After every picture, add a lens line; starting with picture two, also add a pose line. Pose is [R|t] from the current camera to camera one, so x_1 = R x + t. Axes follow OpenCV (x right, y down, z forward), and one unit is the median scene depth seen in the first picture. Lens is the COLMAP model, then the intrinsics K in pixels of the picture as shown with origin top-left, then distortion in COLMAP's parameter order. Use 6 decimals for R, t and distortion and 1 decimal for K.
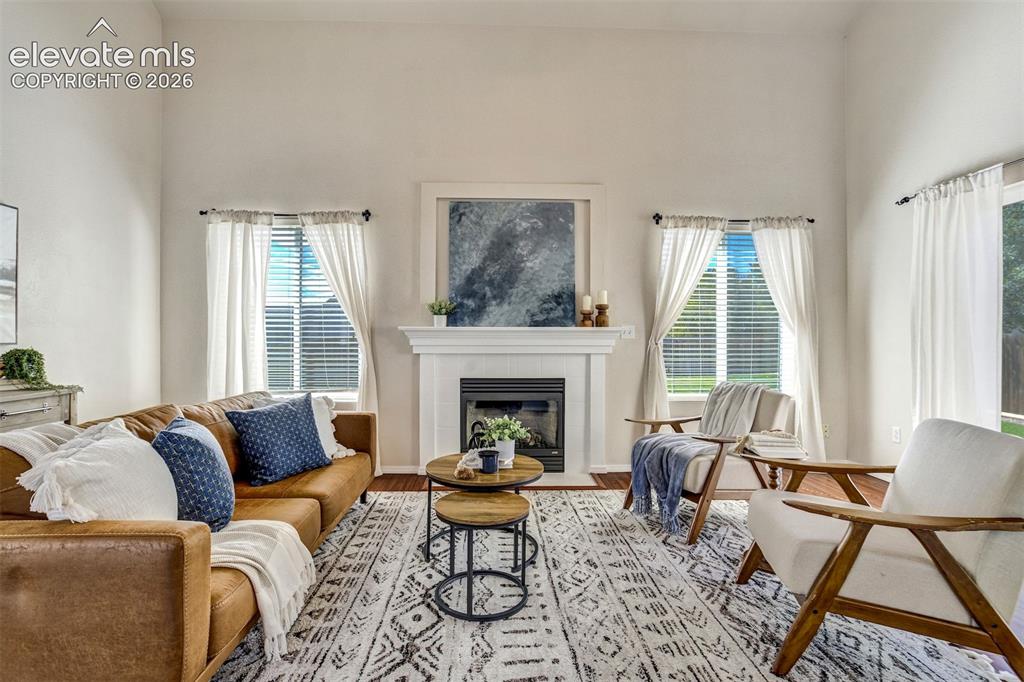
lens RADIAL K [[479.8, 0, 504.5], [0, 479.8, 339.4], [0, 0, 1]] dist [-0.037253, 0.006049]
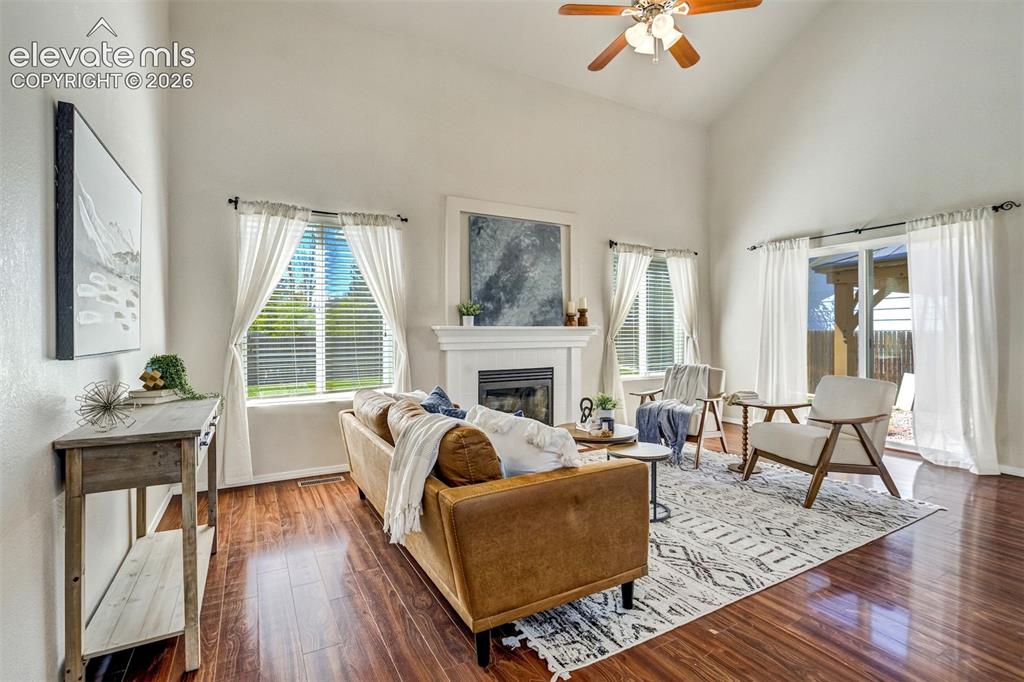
lens RADIAL K [[479.8, 0, 513.0], [0, 479.8, 352.0], [0, 0, 1]] dist [-0.037253, 0.006049]
pose [[0.887391, -0.023357, 0.460425, -0.558563], [0.003414, 0.999021, 0.044099, -0.014019], [-0.461005, -0.037561, 0.886602, -0.066087]]
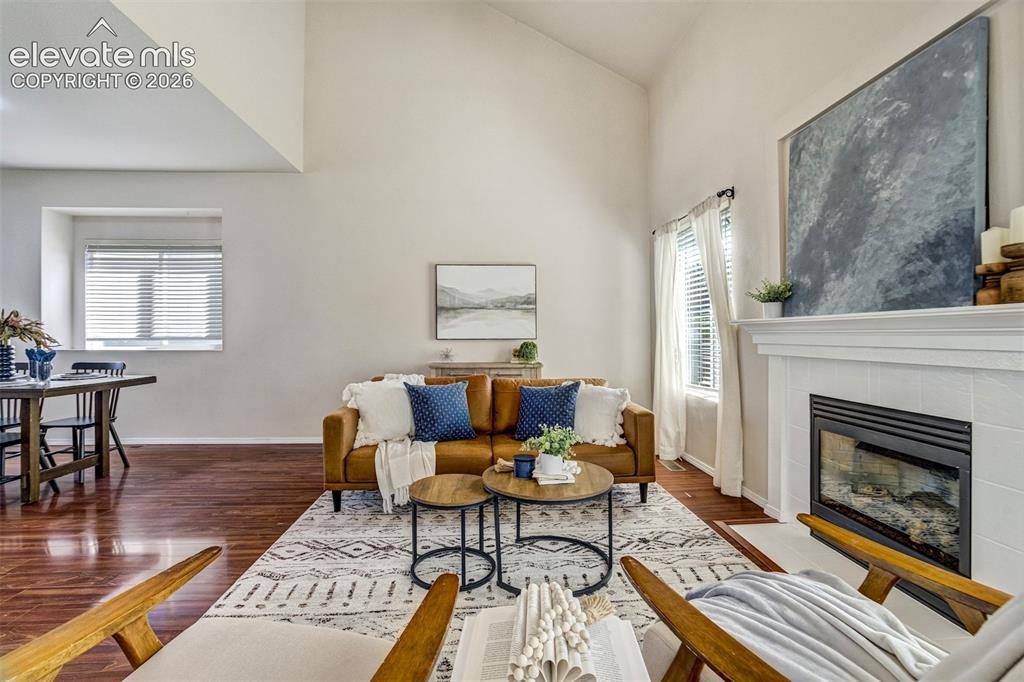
lens RADIAL K [[467.4, 0, 516.6], [0, 467.4, 333.7], [0, 0, 1]] dist [-0.037825, 0.001220]
pose [[0.039315, -0.005466, -0.999212, 0.539897], [0.005264, 0.999972, -0.005263, -0.001728], [0.999213, -0.005053, 0.039342, 0.577221]]
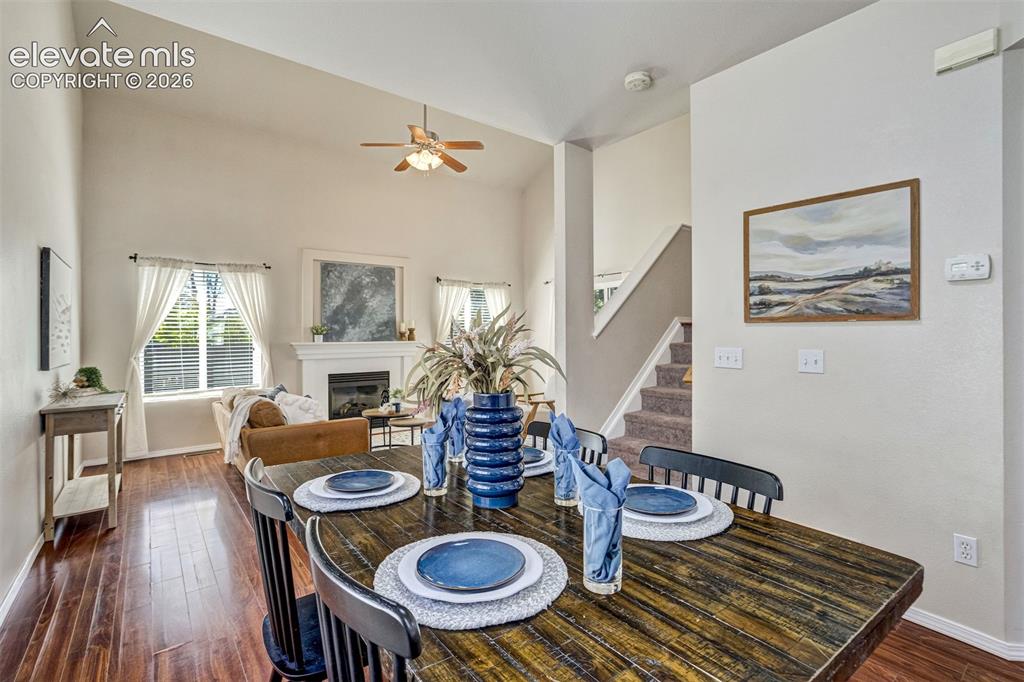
lens RADIAL K [[479.8, 0, 517.8], [0, 479.8, 347.2], [0, 0, 1]] dist [-0.037253, 0.006049]
pose [[0.800959, -0.019030, 0.598416, -0.541686], [0.005356, 0.999683, 0.024621, -0.043994], [-0.598695, -0.016516, 0.800807, -0.650746]]
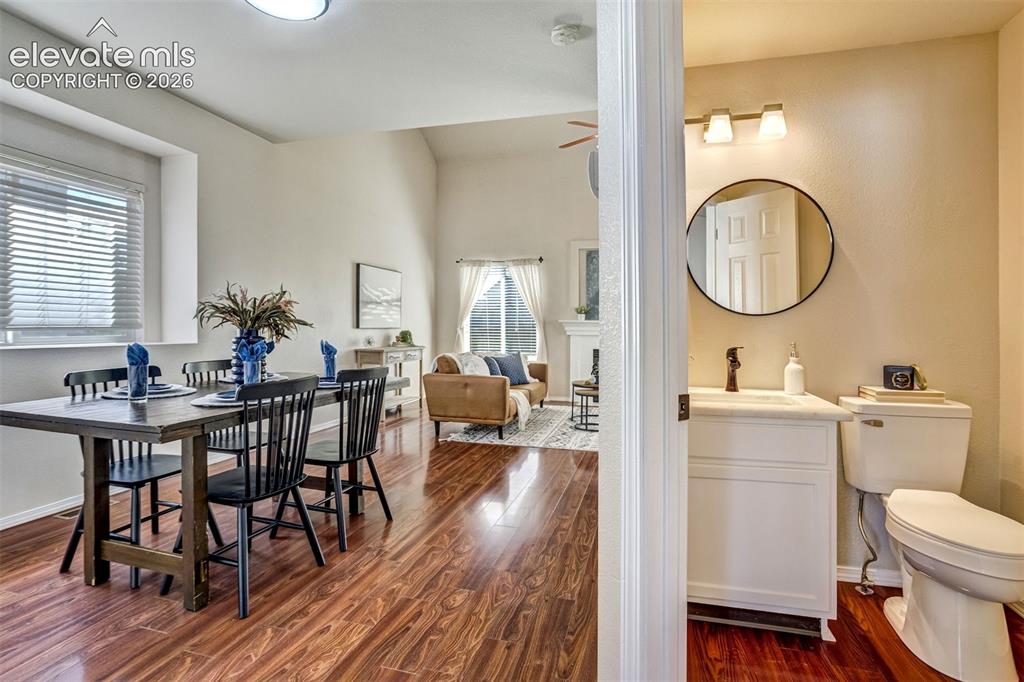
lens RADIAL K [[479.8, 0, 518.1], [0, 479.8, 338.5], [0, 0, 1]] dist [-0.037253, 0.006049]
pose [[0.963281, 0.013221, -0.268169, 0.126229], [-0.006666, 0.999657, 0.025339, -0.001991], [0.268411, -0.022622, 0.963039, -0.807107]]
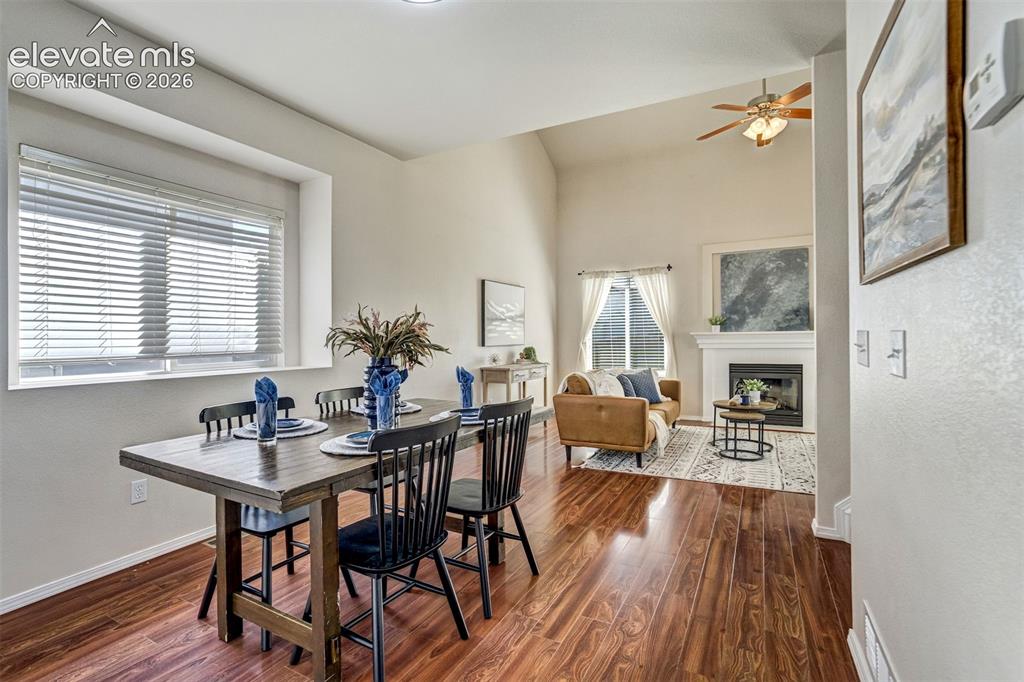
lens RADIAL K [[479.8, 0, 528.9], [0, 479.8, 341.4], [0, 0, 1]] dist [-0.037253, 0.006049]
pose [[0.884295, -0.011010, -0.466798, 0.062362], [0.014351, 0.999891, 0.003602, -0.009842], [0.466707, -0.009884, 0.884357, -0.745449]]
